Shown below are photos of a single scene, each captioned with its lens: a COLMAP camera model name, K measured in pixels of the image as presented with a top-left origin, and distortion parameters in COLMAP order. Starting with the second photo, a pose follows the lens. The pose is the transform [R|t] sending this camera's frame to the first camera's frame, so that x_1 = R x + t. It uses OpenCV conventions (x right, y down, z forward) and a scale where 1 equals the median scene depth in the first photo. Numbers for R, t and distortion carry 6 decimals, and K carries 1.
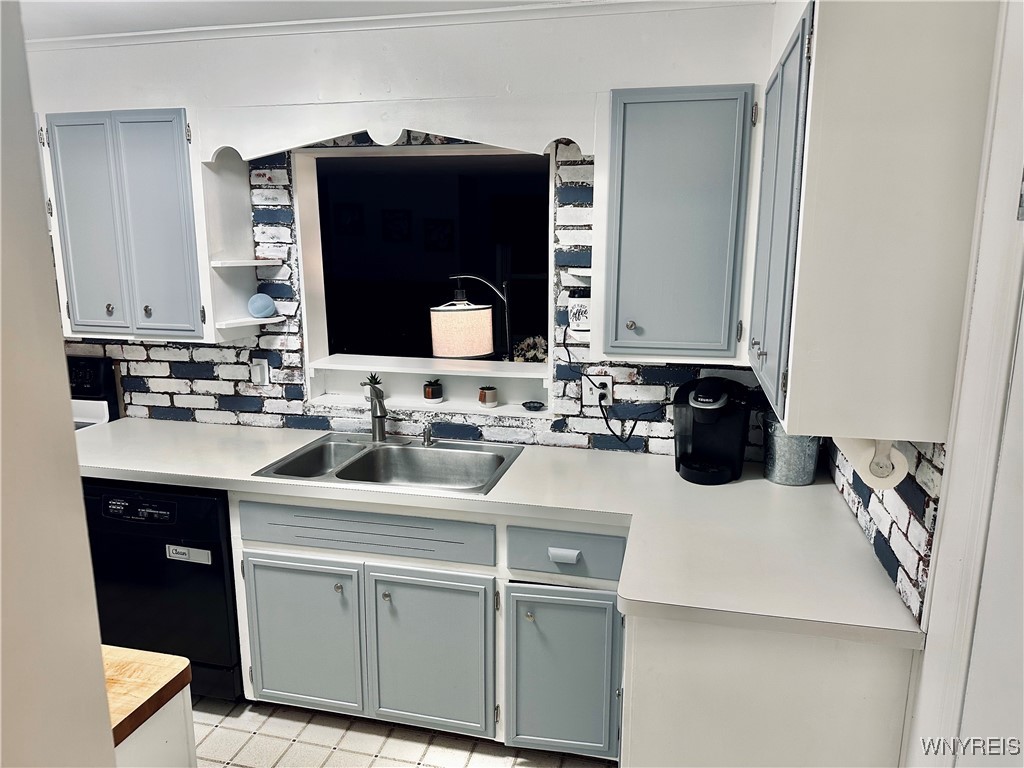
lens RADIAL K [[726.5, 0, 512.0], [0, 726.5, 384.0], [0, 0, 1]] dist [0.001349, -0.001701]
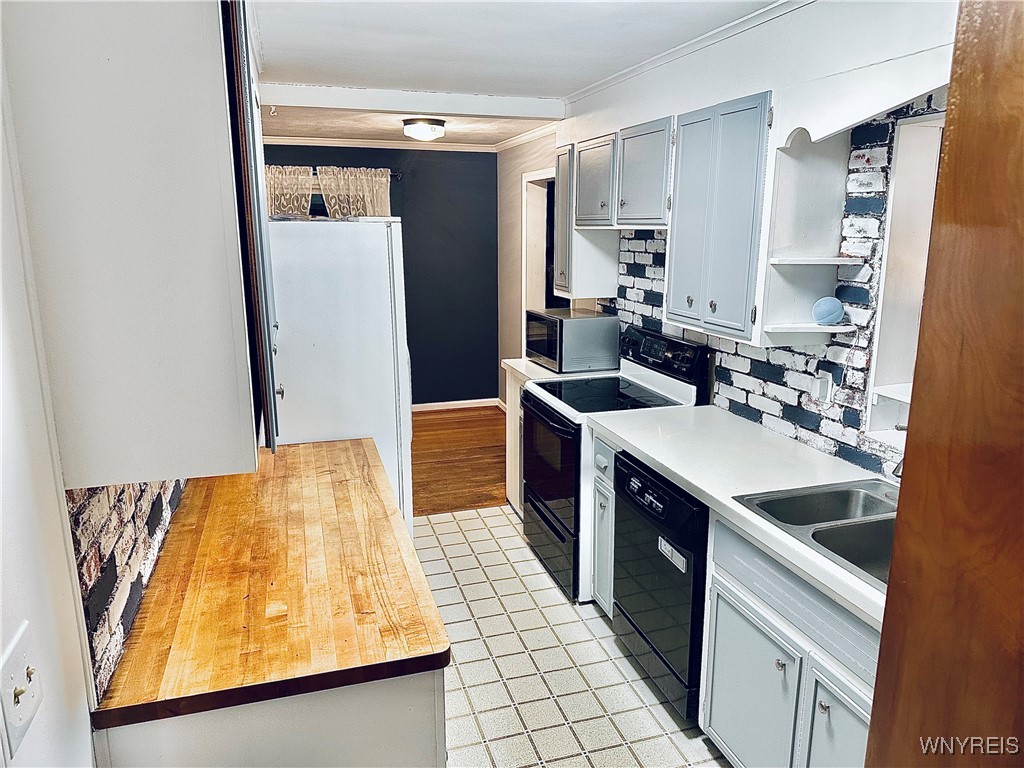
lens RADIAL K [[708.2, 0, 513.3], [0, 708.2, 379.1], [0, 0, 1]] dist [-0.003270, -0.004088]
pose [[0.508588, 0.178234, -0.842360, 0.178854], [-0.170482, 0.979816, 0.104387, -0.051634], [0.843963, 0.090517, 0.528709, 0.248001]]
